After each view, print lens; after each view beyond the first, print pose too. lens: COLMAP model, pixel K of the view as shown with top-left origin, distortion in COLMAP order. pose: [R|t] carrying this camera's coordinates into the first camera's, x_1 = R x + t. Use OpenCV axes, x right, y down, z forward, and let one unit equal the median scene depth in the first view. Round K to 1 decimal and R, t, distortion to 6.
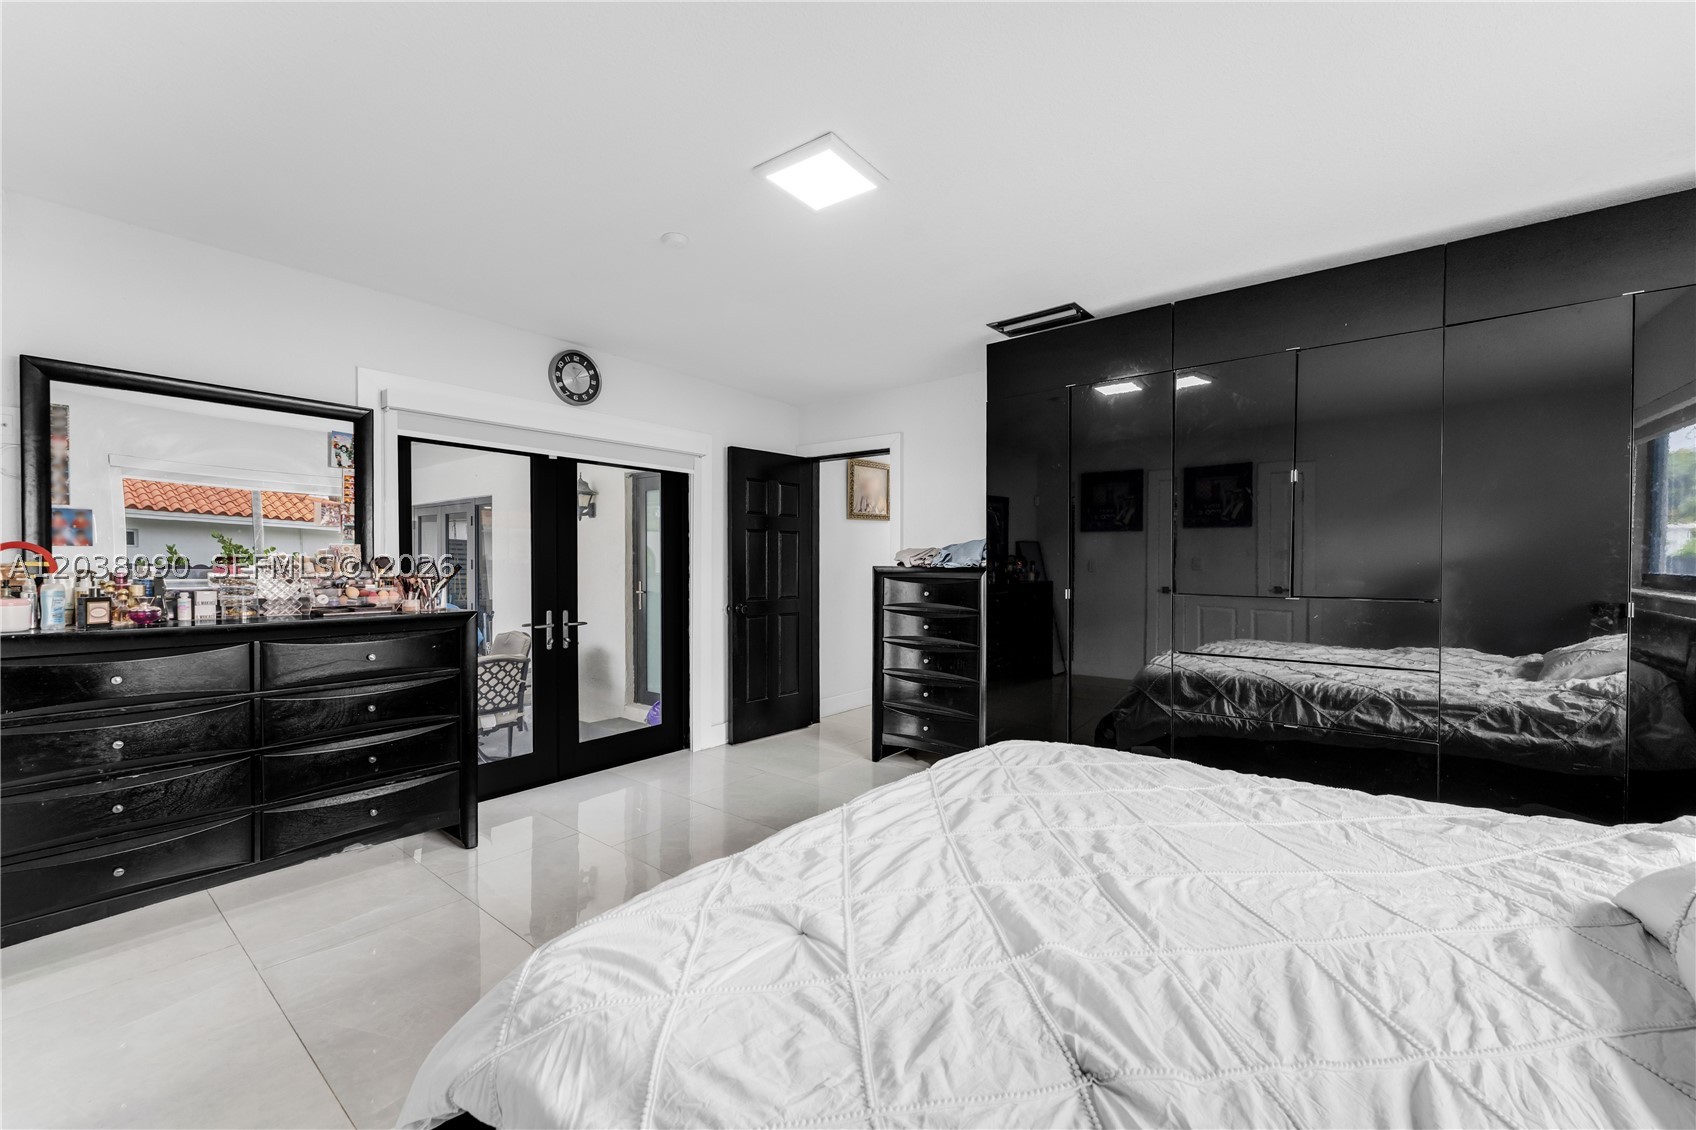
lens RADIAL K [[656.2, 0, 837.6], [0, 656.2, 559.6], [0, 0, 1]] dist [-0.000207, 0.000047]
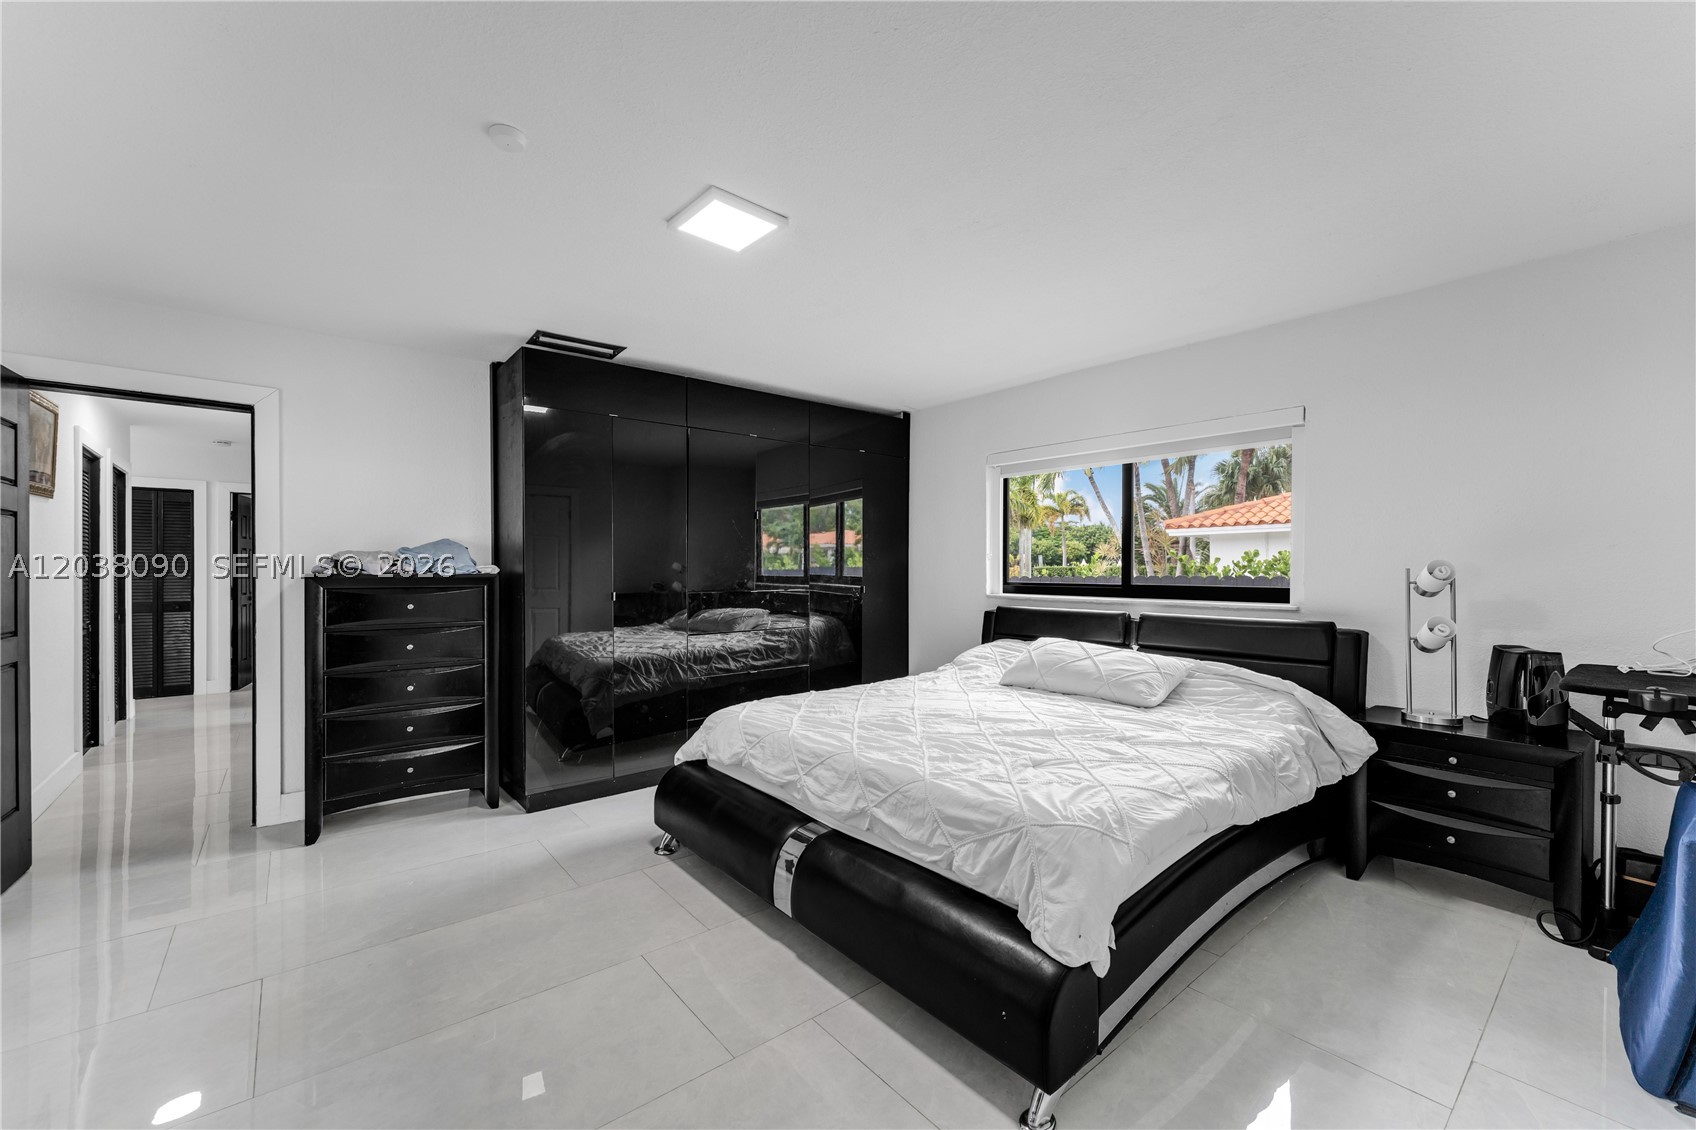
lens RADIAL K [[656.2, 0, 841.7], [0, 656.2, 568.0], [0, 0, 1]] dist [-0.000207, 0.000047]
pose [[0.174033, -0.011325, 0.984675, -0.625410], [-0.005624, 0.999906, 0.012494, -0.018573], [-0.984724, -0.007712, 0.173953, 0.368982]]
